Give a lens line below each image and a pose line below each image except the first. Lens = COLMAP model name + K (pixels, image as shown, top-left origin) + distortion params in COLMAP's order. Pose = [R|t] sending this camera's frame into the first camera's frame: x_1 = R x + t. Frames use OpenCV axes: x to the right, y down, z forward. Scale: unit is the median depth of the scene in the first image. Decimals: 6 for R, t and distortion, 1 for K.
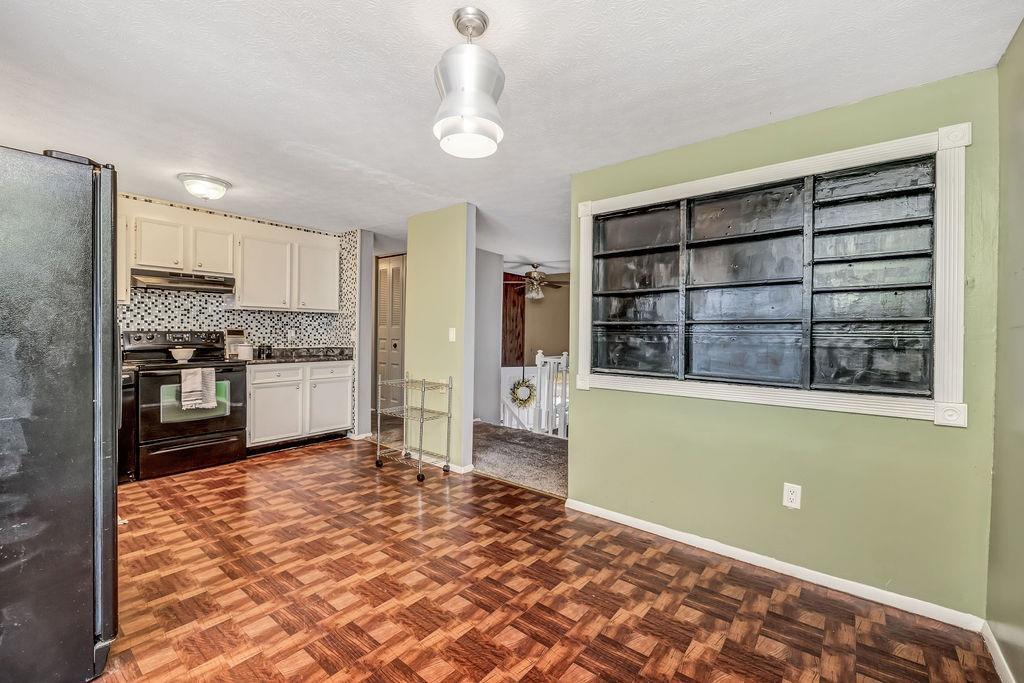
lens RADIAL K [[436.4, 0, 512.5], [0, 436.4, 336.7], [0, 0, 1]] dist [-0.000063, -0.000004]
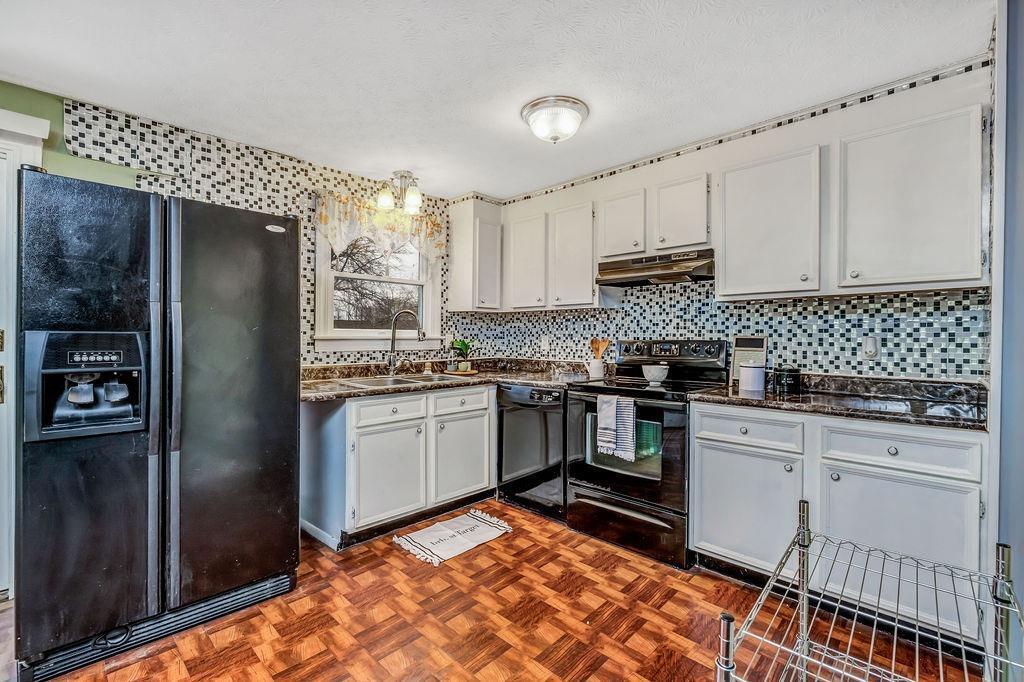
lens RADIAL K [[453.0, 0, 512.8], [0, 453.0, 344.3], [0, 0, 1]] dist [-0.001575, -0.000047]
pose [[-0.094008, 0.004460, -0.995561, -0.016668], [-0.010803, 0.999927, 0.005499, -0.007846], [0.995513, 0.011272, -0.093953, 0.835910]]
